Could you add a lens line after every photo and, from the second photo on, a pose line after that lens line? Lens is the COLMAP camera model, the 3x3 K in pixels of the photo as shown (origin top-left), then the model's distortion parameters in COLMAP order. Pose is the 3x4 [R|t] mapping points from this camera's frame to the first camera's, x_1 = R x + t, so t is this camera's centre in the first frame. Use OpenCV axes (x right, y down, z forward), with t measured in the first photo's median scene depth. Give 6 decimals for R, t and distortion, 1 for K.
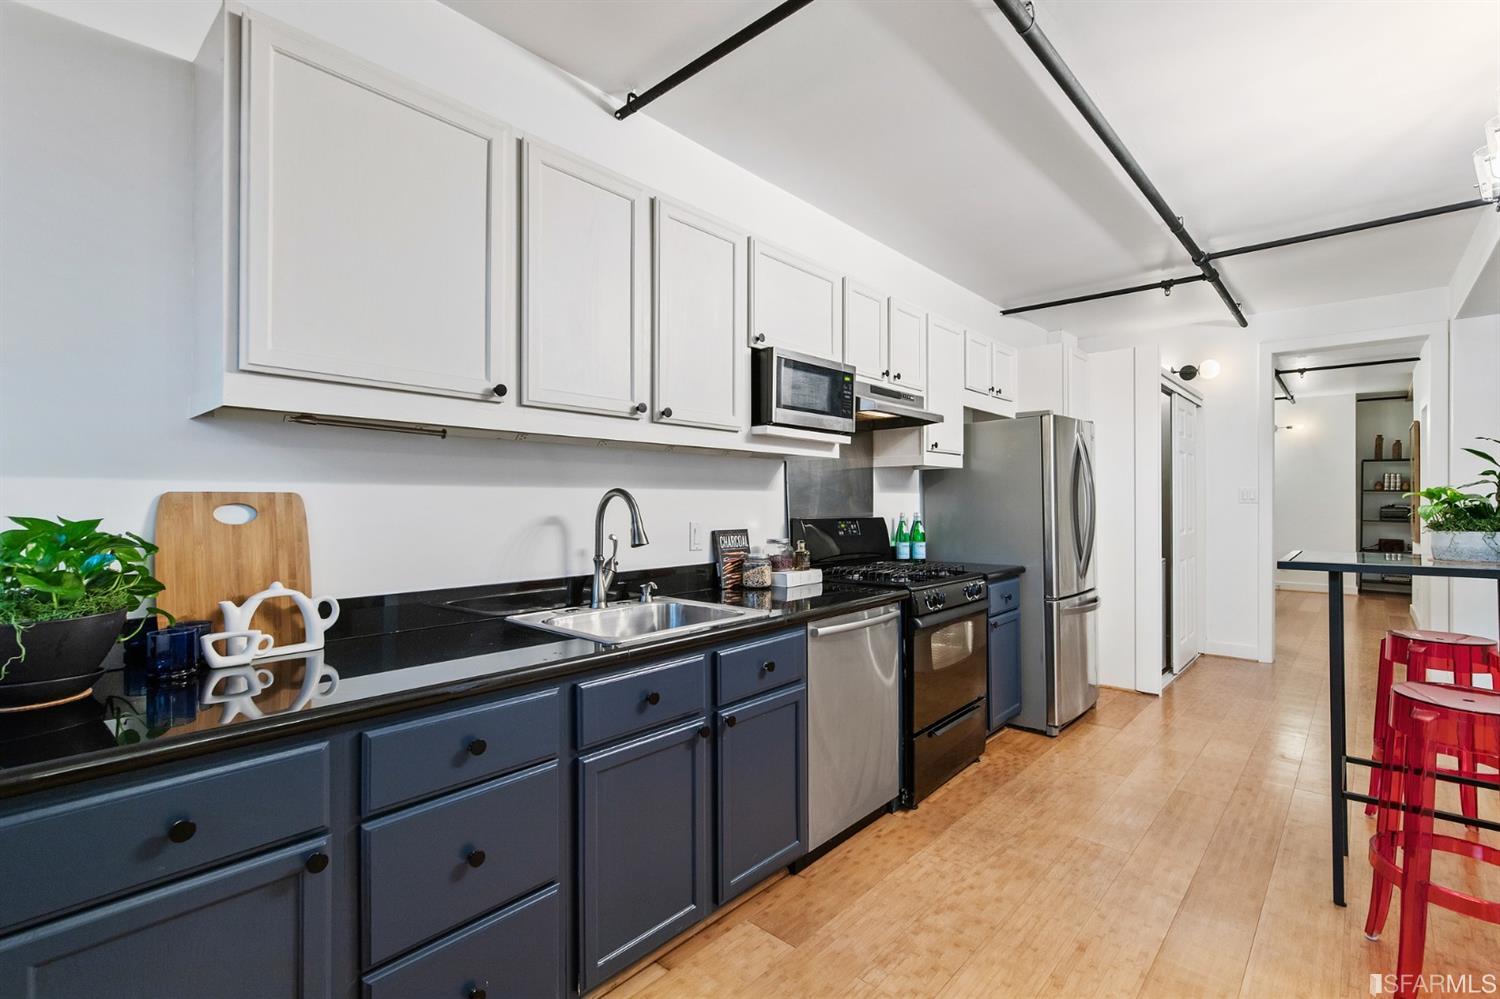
lens RADIAL K [[677.0, 0, 759.4], [0, 677.0, 501.7], [0, 0, 1]] dist [0.002914, -0.000288]
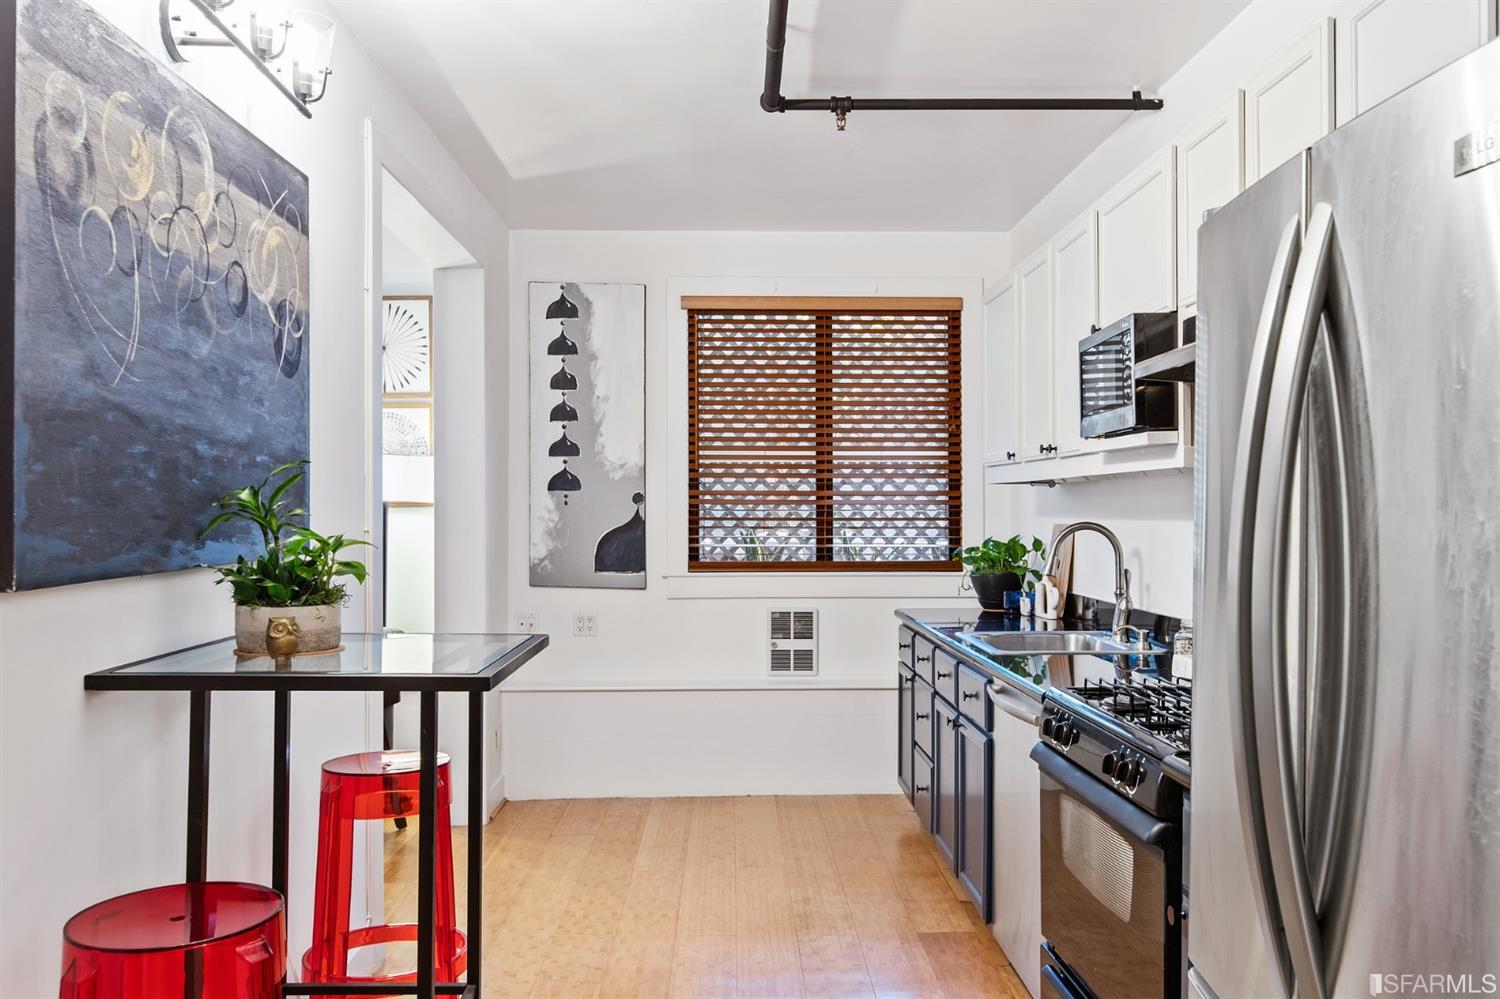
lens RADIAL K [[1222.9, 0, 759.4], [0, 1222.9, 500.5], [0, 0, 1]] dist [0.009221, 0.006519]
pose [[-0.729372, 0.011152, -0.684027, 1.219046], [0.019046, 0.999811, -0.004008, -0.045830], [0.683852, -0.015951, -0.729446, 1.728727]]
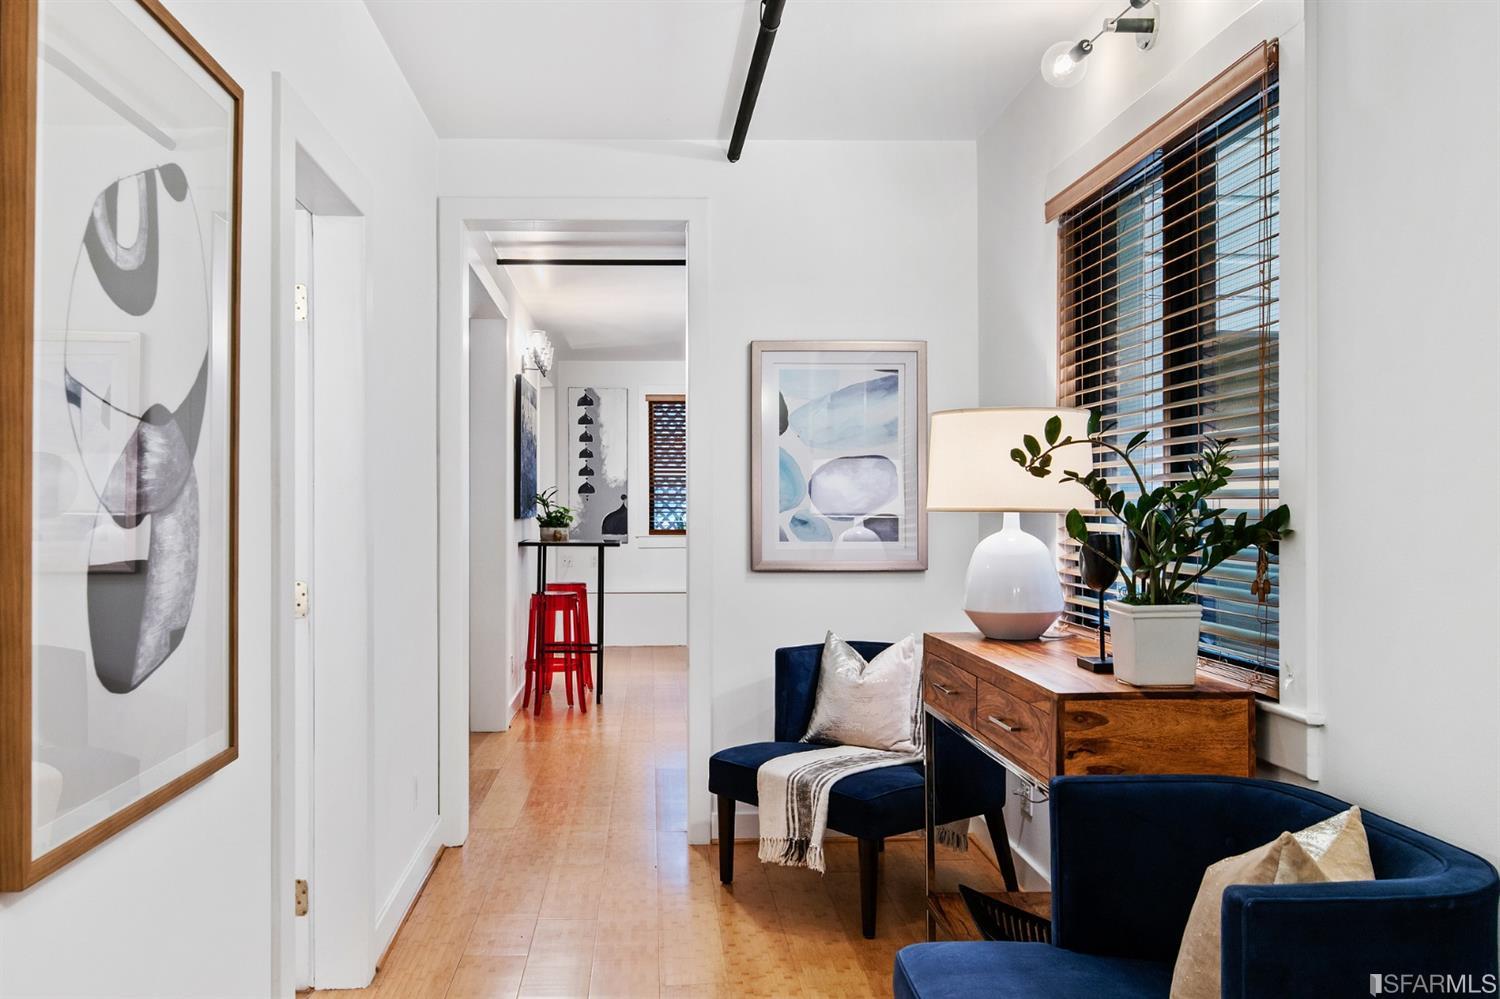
lens RADIAL K [[1288.2, 0, 746.8], [0, 1288.2, 501.1], [0, 0, 1]] dist [0.003492, 0.004036]
pose [[-0.689252, 0.010167, -0.724450, 2.962779], [0.016758, 0.999858, -0.001912, -0.032265], [0.724328, -0.013458, -0.689325, 3.523093]]
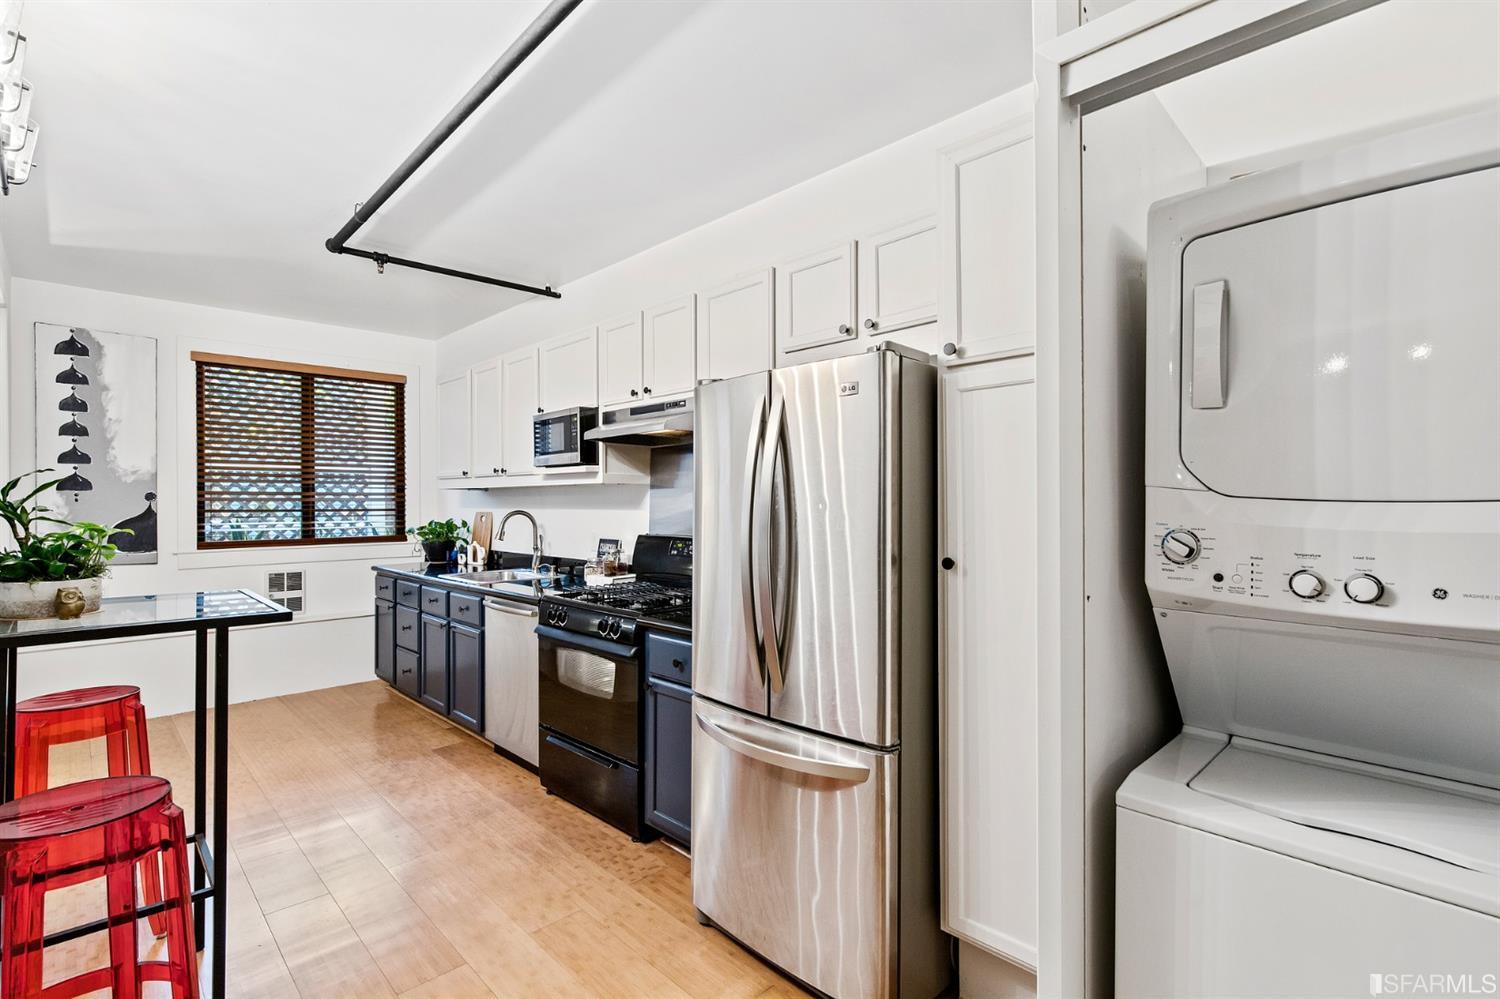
lens RADIAL K [[706.5, 0, 753.8], [0, 706.5, 499.1], [0, 0, 1]] dist [0.003105, 0.001160]
pose [[-0.070345, 0.011489, -0.997457, 1.495803], [0.014895, 0.999834, 0.010466, -0.053288], [0.997412, -0.014121, -0.070504, 1.547684]]
